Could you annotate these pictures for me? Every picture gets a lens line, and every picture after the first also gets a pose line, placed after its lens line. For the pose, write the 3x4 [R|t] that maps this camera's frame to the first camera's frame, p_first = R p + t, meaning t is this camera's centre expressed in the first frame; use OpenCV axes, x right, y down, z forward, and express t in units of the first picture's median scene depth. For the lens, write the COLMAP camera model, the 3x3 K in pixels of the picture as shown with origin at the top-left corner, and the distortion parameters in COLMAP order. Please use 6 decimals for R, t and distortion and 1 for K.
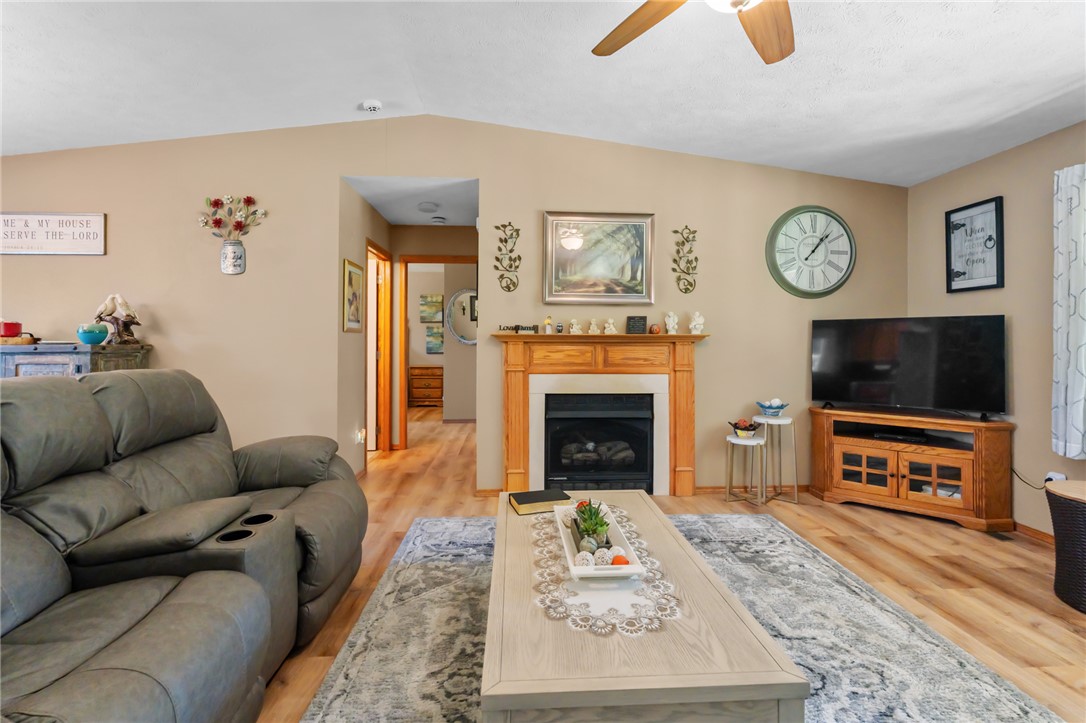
lens RADIAL K [[490.1, 0, 541.5], [0, 490.1, 337.9], [0, 0, 1]] dist [-0.007730, 0.000373]
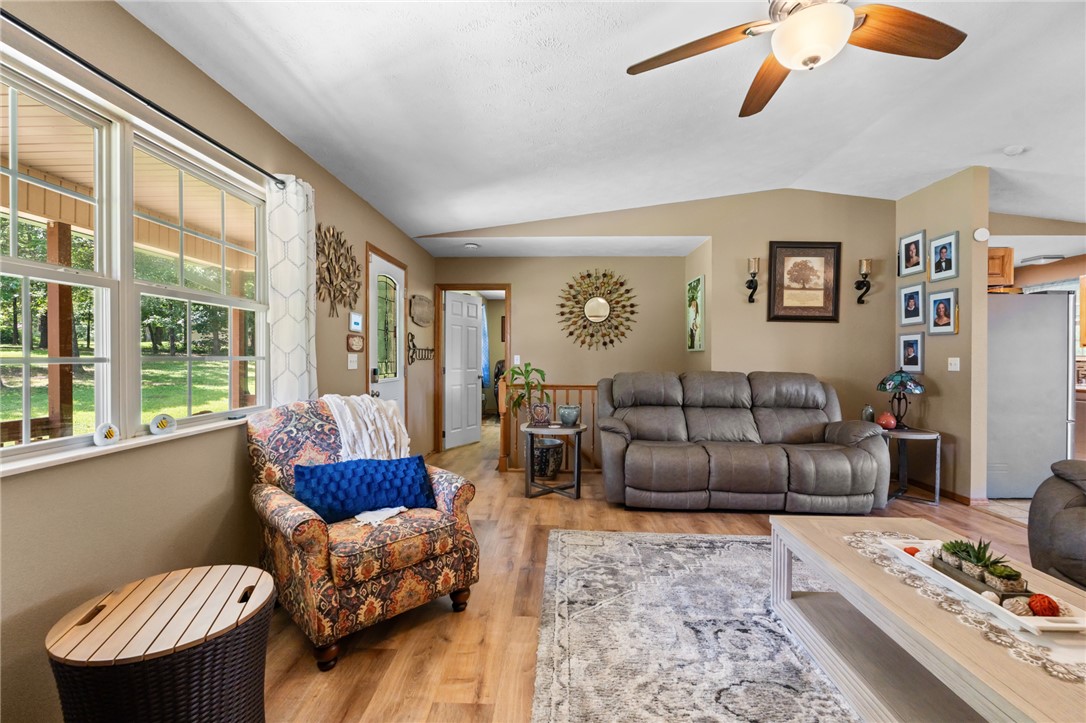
lens RADIAL K [[481.4, 0, 542.7], [0, 481.4, 359.3], [0, 0, 1]] dist [-0.003896, -0.000071]
pose [[-0.995795, -0.008275, 0.091231, 0.388195], [-0.007789, 0.999954, 0.005685, 0.000144], [-0.091273, 0.004951, -0.995814, 0.915472]]
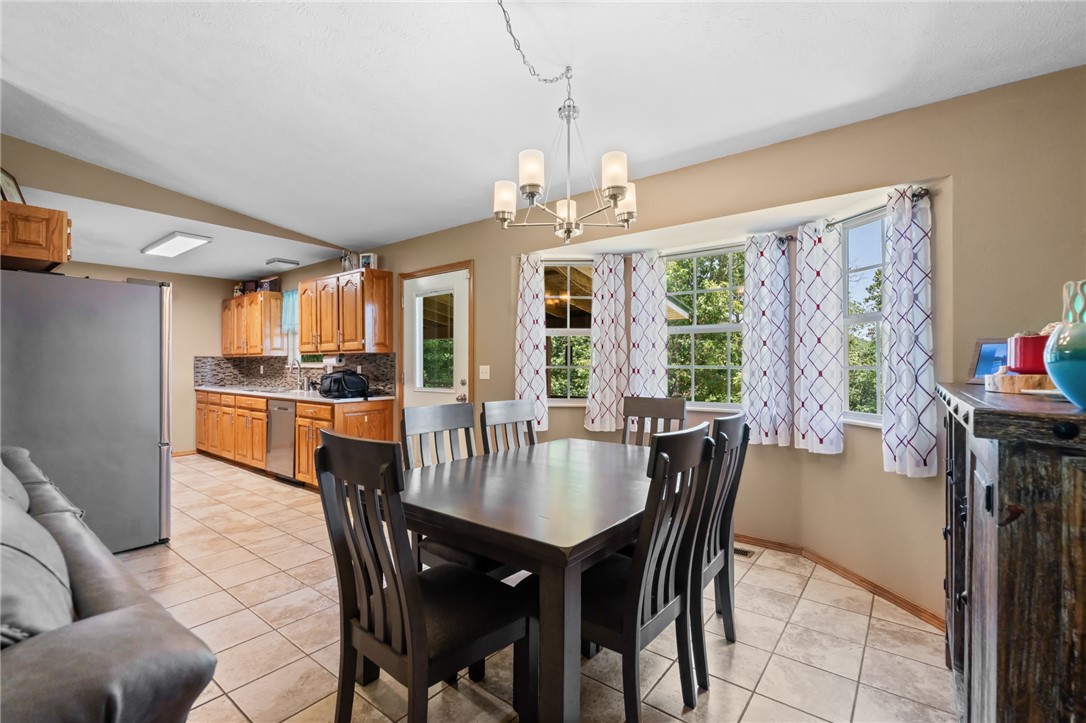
lens RADIAL K [[482.5, 0, 542.2], [0, 482.5, 354.2], [0, 0, 1]] dist [-0.011225, 0.000054]
pose [[-0.656230, -0.017769, -0.754351, -0.488912], [-0.001170, 0.999745, -0.022531, -0.007141], [0.754560, -0.013903, -0.656084, 0.817904]]
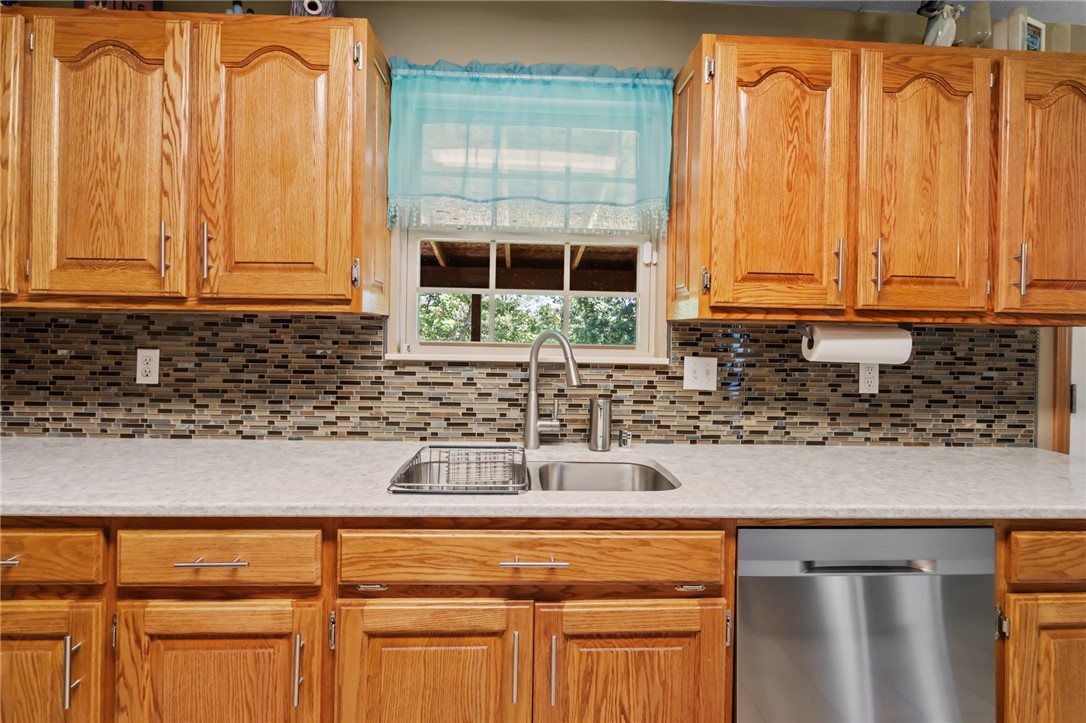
lens RADIAL K [[500.1, 0, 522.8], [0, 500.1, 339.0], [0, 0, 1]] dist [-0.001695, 0.000179]
pose [[-0.007062, -0.003399, -0.999969, -0.714884], [-0.018473, 0.999824, -0.003268, -0.017468], [0.999804, 0.018449, -0.007124, -0.789365]]
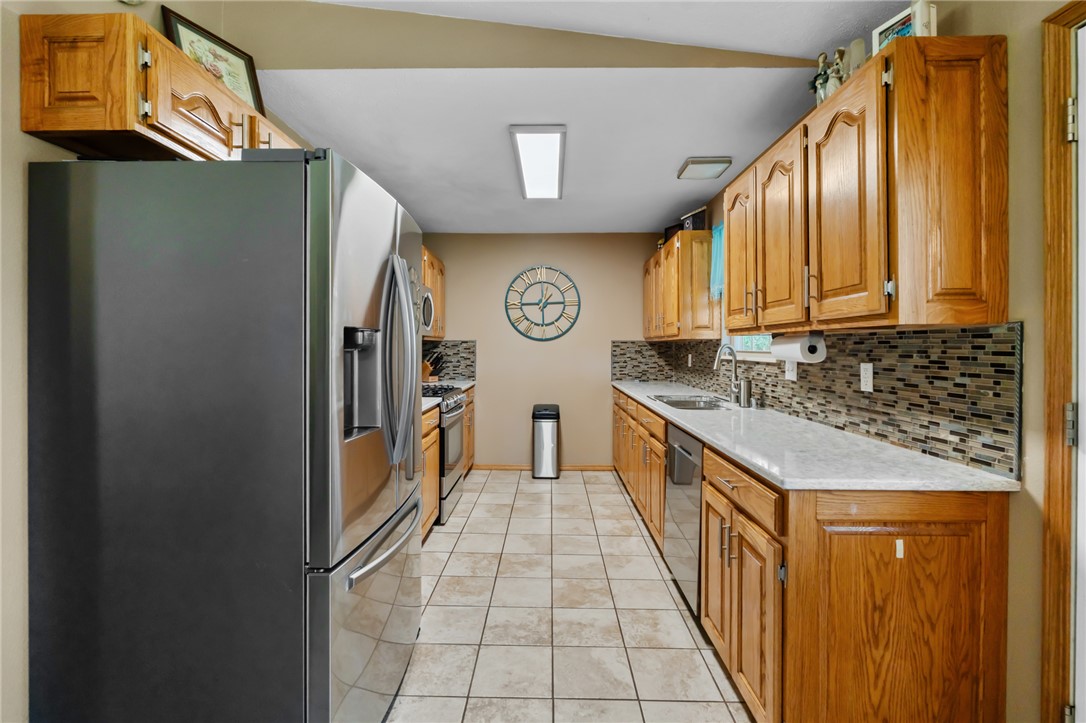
lens RADIAL K [[482.5, 0, 542.2], [0, 482.5, 354.2], [0, 0, 1]] dist [-0.011225, 0.000054]
pose [[-0.997530, -0.006806, 0.069918, -0.872830], [-0.005769, 0.999871, 0.015011, -0.019410], [-0.070011, 0.014570, -0.997440, 0.059619]]
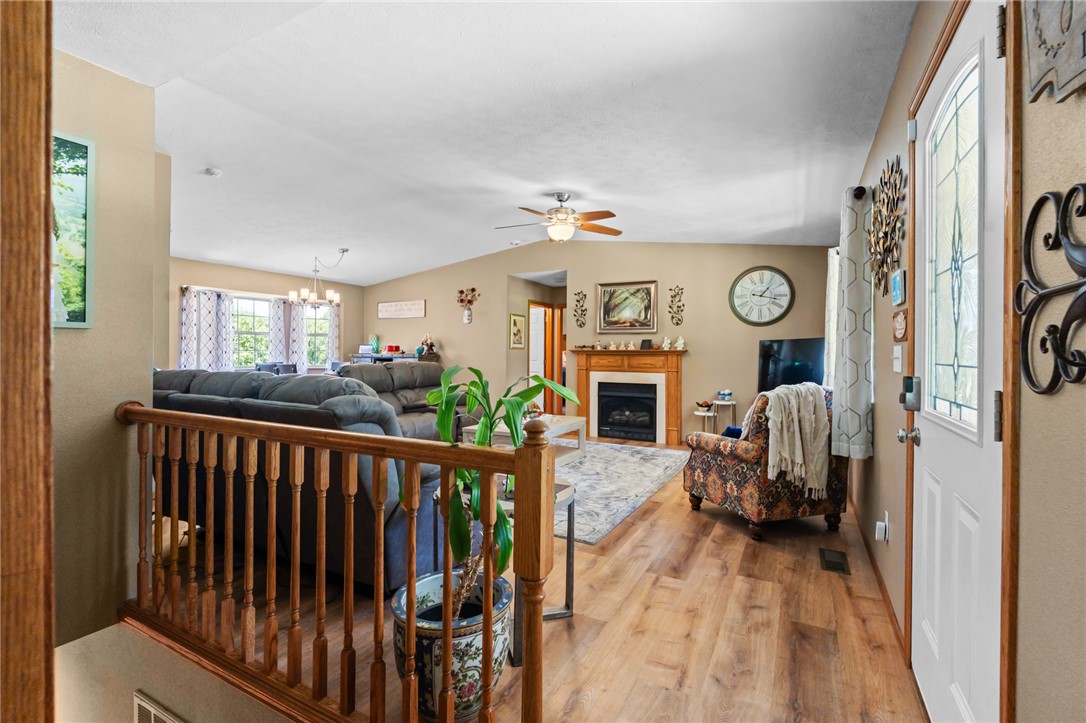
lens RADIAL K [[483.6, 0, 542.6], [0, 483.6, 355.0], [0, 0, 1]] dist [-0.001751, 0.000578]
pose [[0.852329, 0.003735, -0.522993, 0.794175], [-0.003280, 0.999993, 0.001797, 0.008702], [0.522996, 0.000184, 0.852335, -0.682114]]
